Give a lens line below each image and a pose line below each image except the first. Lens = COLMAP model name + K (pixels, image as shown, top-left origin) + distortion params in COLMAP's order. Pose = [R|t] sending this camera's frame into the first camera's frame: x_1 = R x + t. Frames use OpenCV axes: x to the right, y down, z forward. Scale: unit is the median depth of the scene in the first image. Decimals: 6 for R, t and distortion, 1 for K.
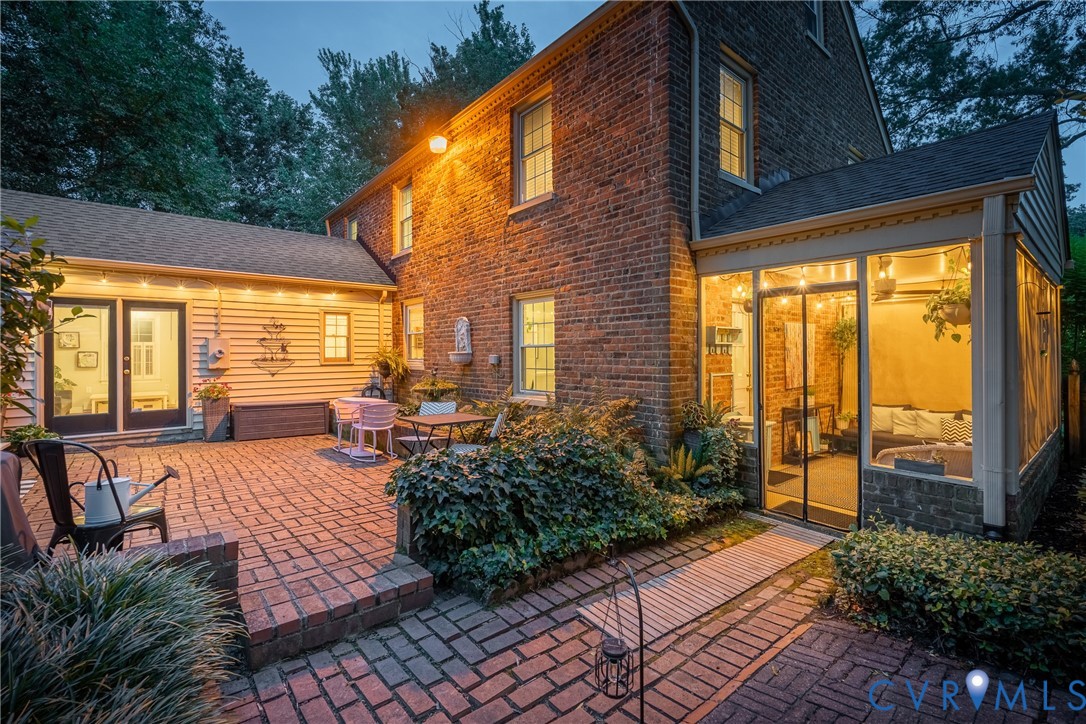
lens RADIAL K [[489.8, 0, 541.1], [0, 489.8, 355.4], [0, 0, 1]] dist [-0.003731, -0.000026]
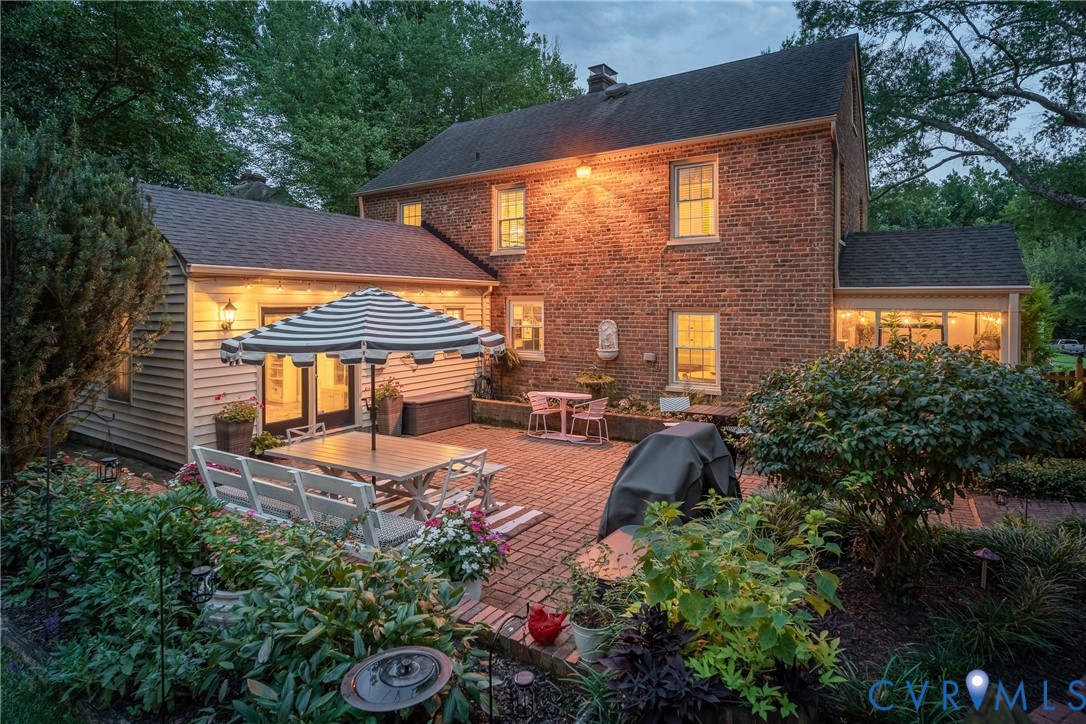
lens RADIAL K [[577.4, 0, 568.8], [0, 577.4, 312.9], [0, 0, 1]] dist [0.001864, 0.000218]
pose [[0.949884, -0.001157, 0.312600, -0.718556], [-0.002235, 0.999942, 0.010494, -0.114055], [-0.312595, -0.010667, 0.949827, -0.327338]]
